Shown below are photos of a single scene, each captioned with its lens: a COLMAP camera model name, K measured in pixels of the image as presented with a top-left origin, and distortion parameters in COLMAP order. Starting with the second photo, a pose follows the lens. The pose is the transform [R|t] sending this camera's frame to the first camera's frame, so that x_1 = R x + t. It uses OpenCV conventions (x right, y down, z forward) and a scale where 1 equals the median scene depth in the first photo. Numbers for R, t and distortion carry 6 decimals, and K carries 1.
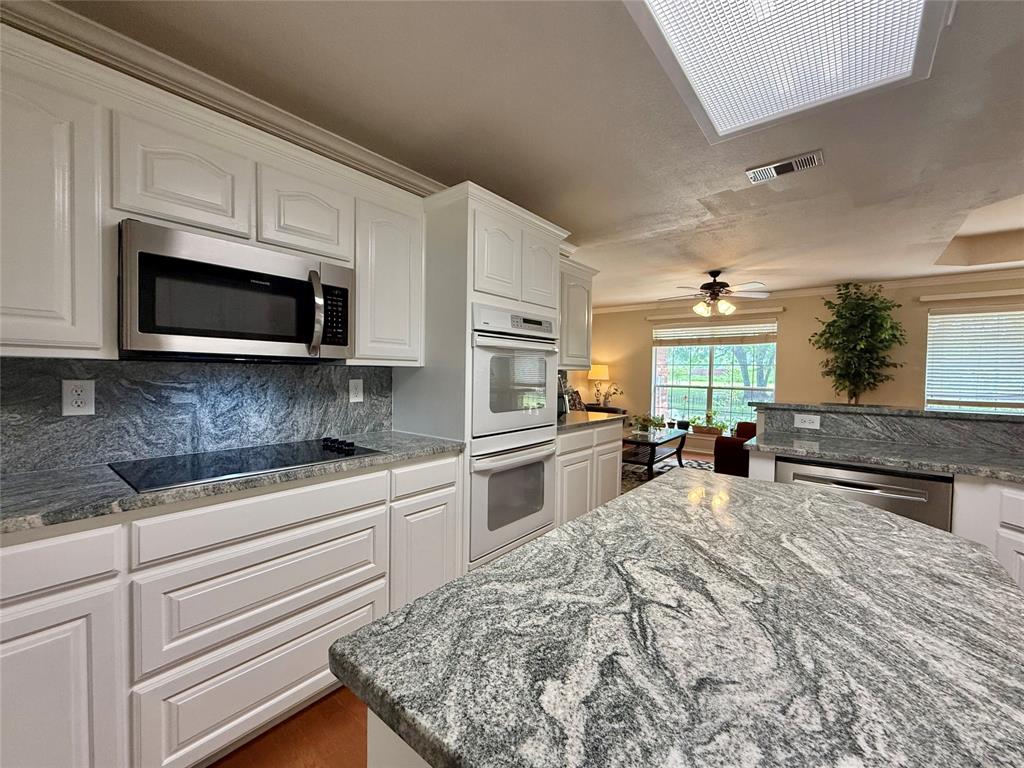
lens RADIAL K [[415.3, 0, 516.5], [0, 415.3, 382.1], [0, 0, 1]] dist [-0.000207, 0.000133]
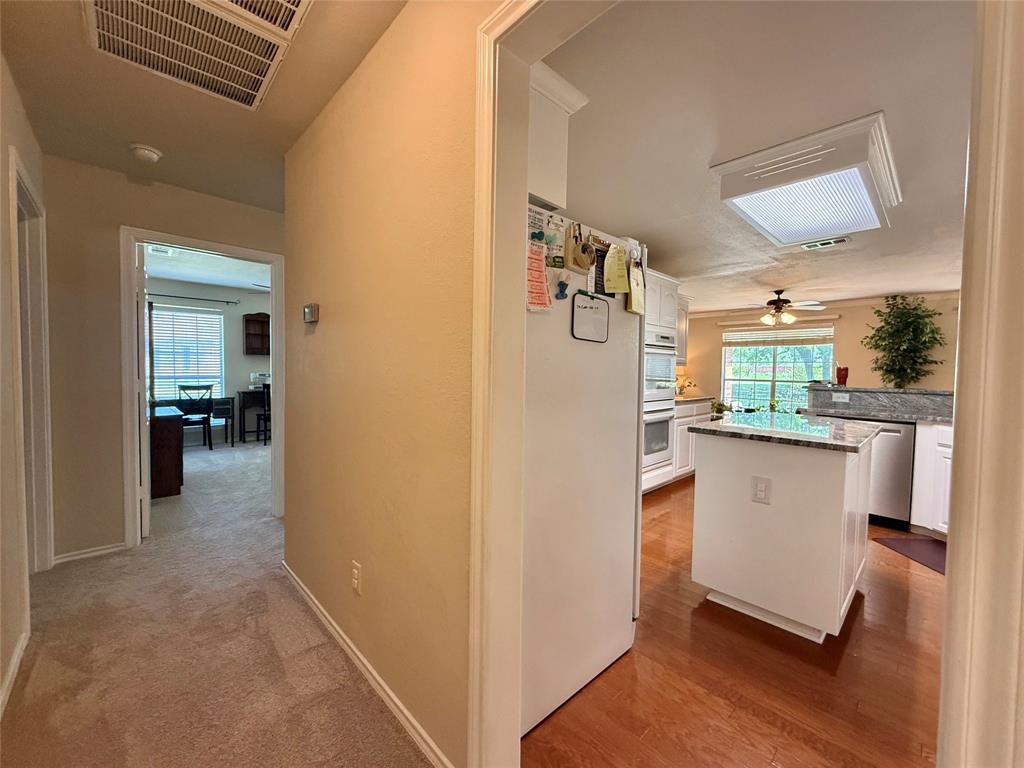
lens RADIAL K [[409.2, 0, 509.3], [0, 409.2, 383.2], [0, 0, 1]] dist [-0.002218, 0.000479]
pose [[0.991277, 0.004636, -0.131715, -0.180174], [-0.003366, 0.999946, 0.009867, 0.013544], [0.131753, -0.009338, 0.991239, -0.364218]]
